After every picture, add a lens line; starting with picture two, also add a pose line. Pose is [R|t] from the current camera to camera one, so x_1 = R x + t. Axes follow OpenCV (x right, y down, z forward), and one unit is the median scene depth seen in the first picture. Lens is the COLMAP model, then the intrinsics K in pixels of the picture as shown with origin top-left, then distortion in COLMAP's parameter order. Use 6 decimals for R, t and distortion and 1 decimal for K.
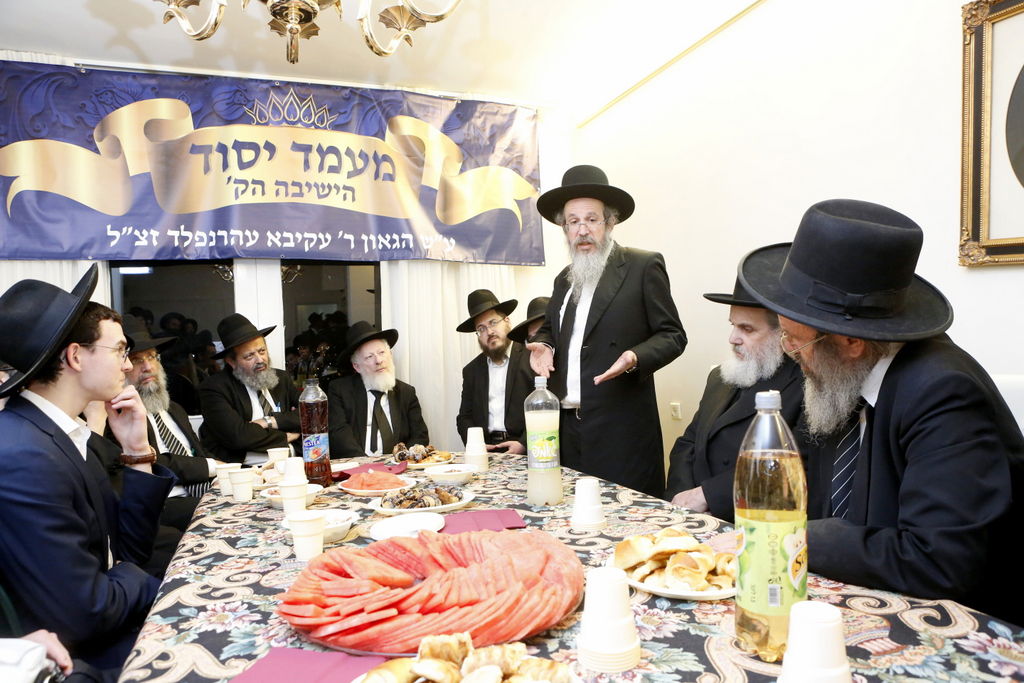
lens RADIAL K [[696.2, 0, 515.9], [0, 696.2, 337.9], [0, 0, 1]] dist [-0.094251, 0.060280]
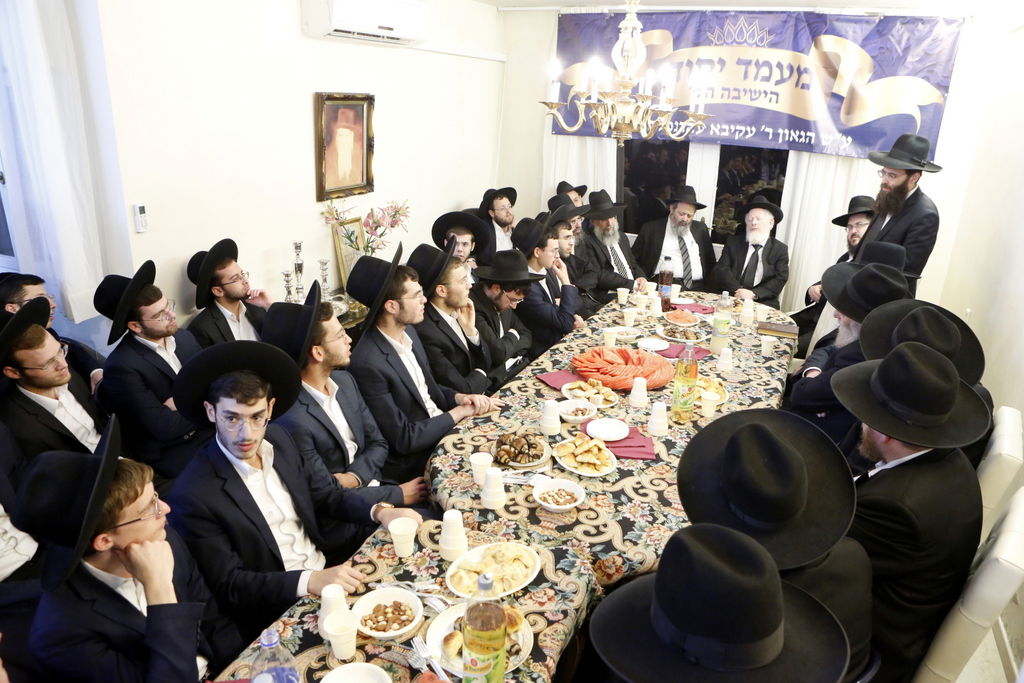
lens RADIAL K [[696.2, 0, 542.1], [0, 696.2, 329.8], [0, 0, 1]] dist [-0.094251, 0.060280]
pose [[0.732126, 0.283674, -0.619291, 0.406602], [-0.068472, 0.935201, 0.347434, -0.229808], [0.677720, -0.211961, 0.704108, -0.369370]]
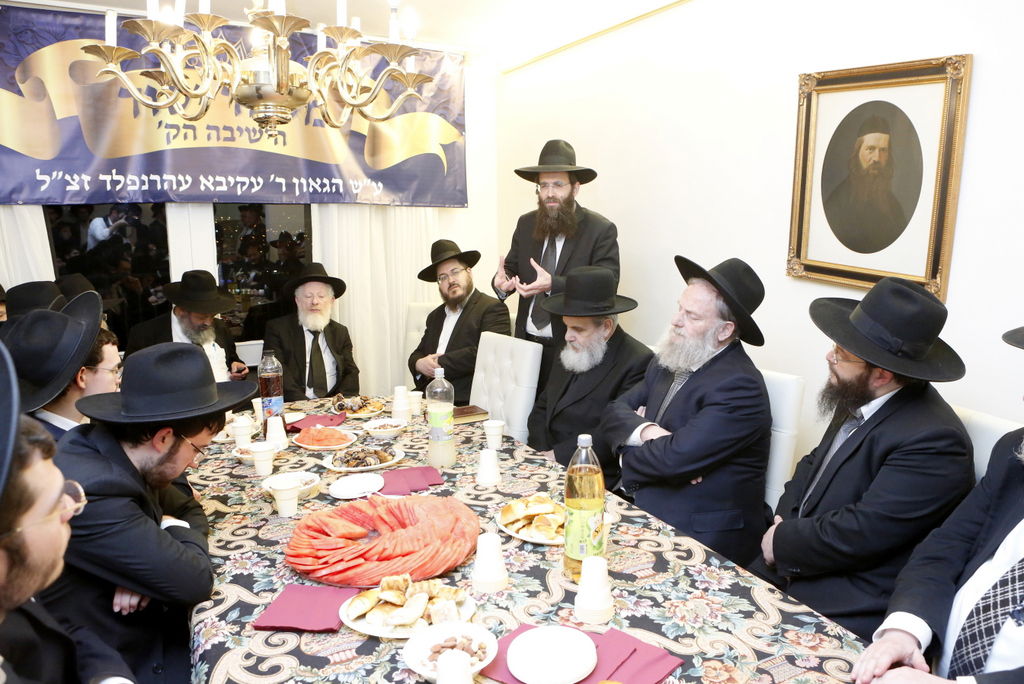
lens RADIAL K [[734.2, 0, 552.2], [0, 734.2, 315.6], [0, 0, 1]] dist [-0.098218, 0.063493]
pose [[0.988048, 0.014346, 0.153476, -0.000086], [-0.034126, 0.991311, 0.127034, -0.101728], [-0.150320, -0.130753, 0.979953, -0.168304]]
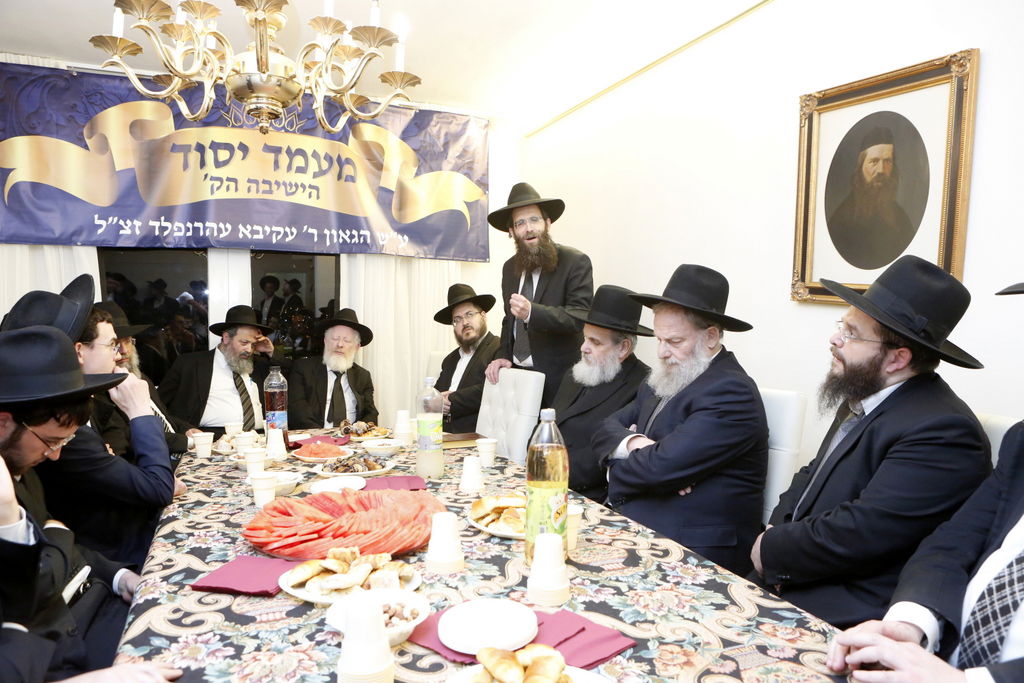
lens RADIAL K [[696.2, 0, 515.9], [0, 696.2, 339.0], [0, 0, 1]] dist [-0.094251, 0.060280]
pose [[0.998239, 0.040434, 0.043410, 0.048075], [-0.042287, 0.998195, 0.042644, -0.035156], [-0.041607, -0.044405, 0.998147, -0.143317]]
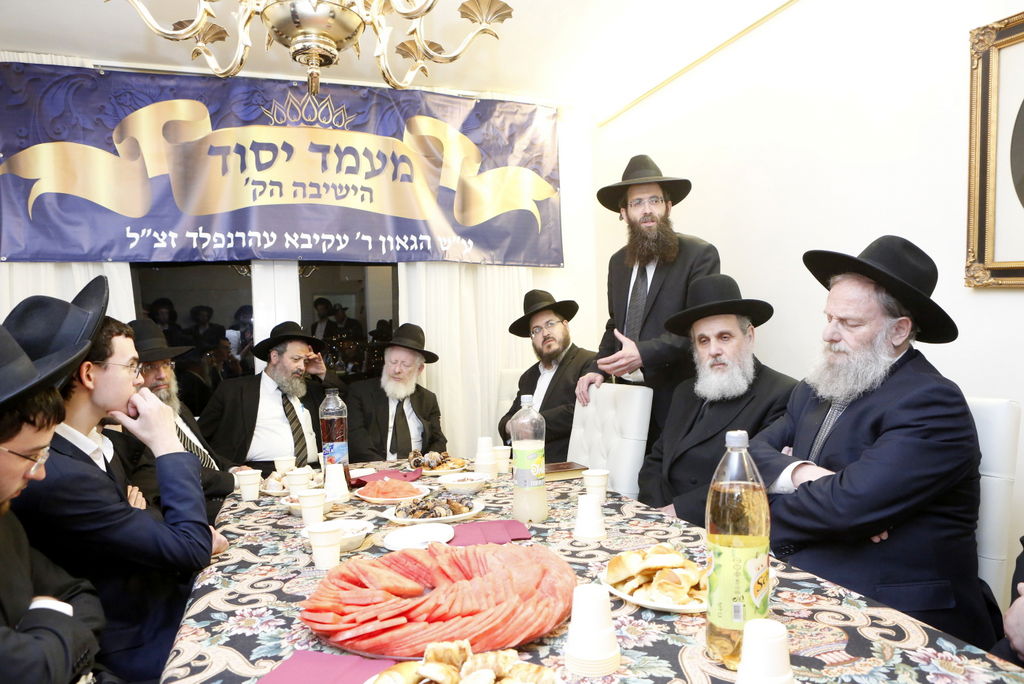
lens RADIAL K [[722.8, 0, 529.3], [0, 722.8, 343.4], [0, 0, 1]] dist [-0.089839, 0.057142]
pose [[0.999858, 0.009040, -0.014217, 0.009898], [-0.008732, 0.999730, 0.021546, -0.019755], [0.014408, -0.021418, 0.999667, -0.038133]]
